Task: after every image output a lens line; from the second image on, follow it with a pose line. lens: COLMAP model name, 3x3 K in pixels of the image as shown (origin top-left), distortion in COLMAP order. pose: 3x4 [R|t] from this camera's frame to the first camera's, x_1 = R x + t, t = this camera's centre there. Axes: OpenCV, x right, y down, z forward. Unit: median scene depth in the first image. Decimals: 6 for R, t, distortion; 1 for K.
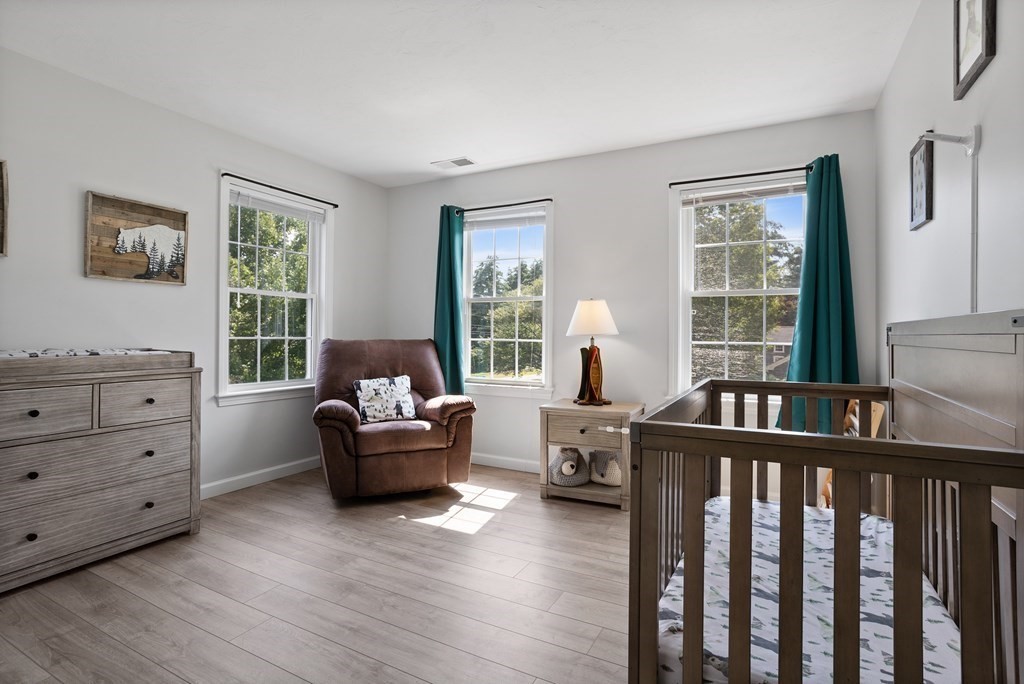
lens RADIAL K [[520.8, 0, 512.0], [0, 520.8, 329.4], [0, 0, 1]] dist [-0.059549, 0.030514]
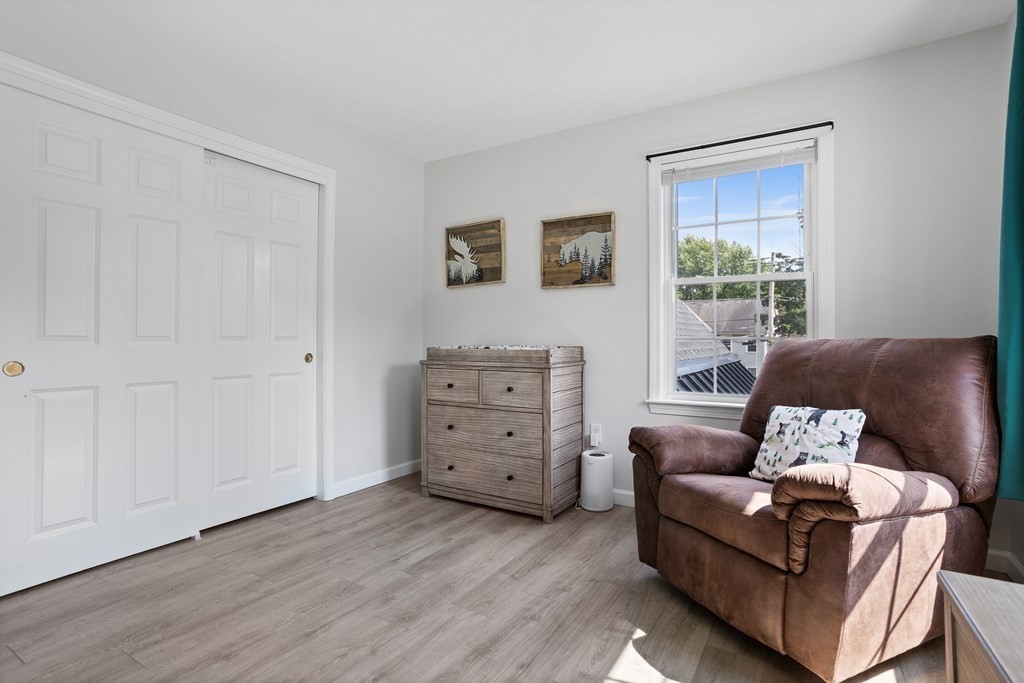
lens RADIAL K [[502.0, 0, 511.2], [0, 502.0, 334.6], [0, 0, 1]] dist [-0.062460, 0.039816]
pose [[-0.066610, -0.019451, -0.997589, 0.386557], [0.005861, 0.999785, -0.019885, 0.033056], [0.997762, -0.007171, -0.066482, 0.942816]]
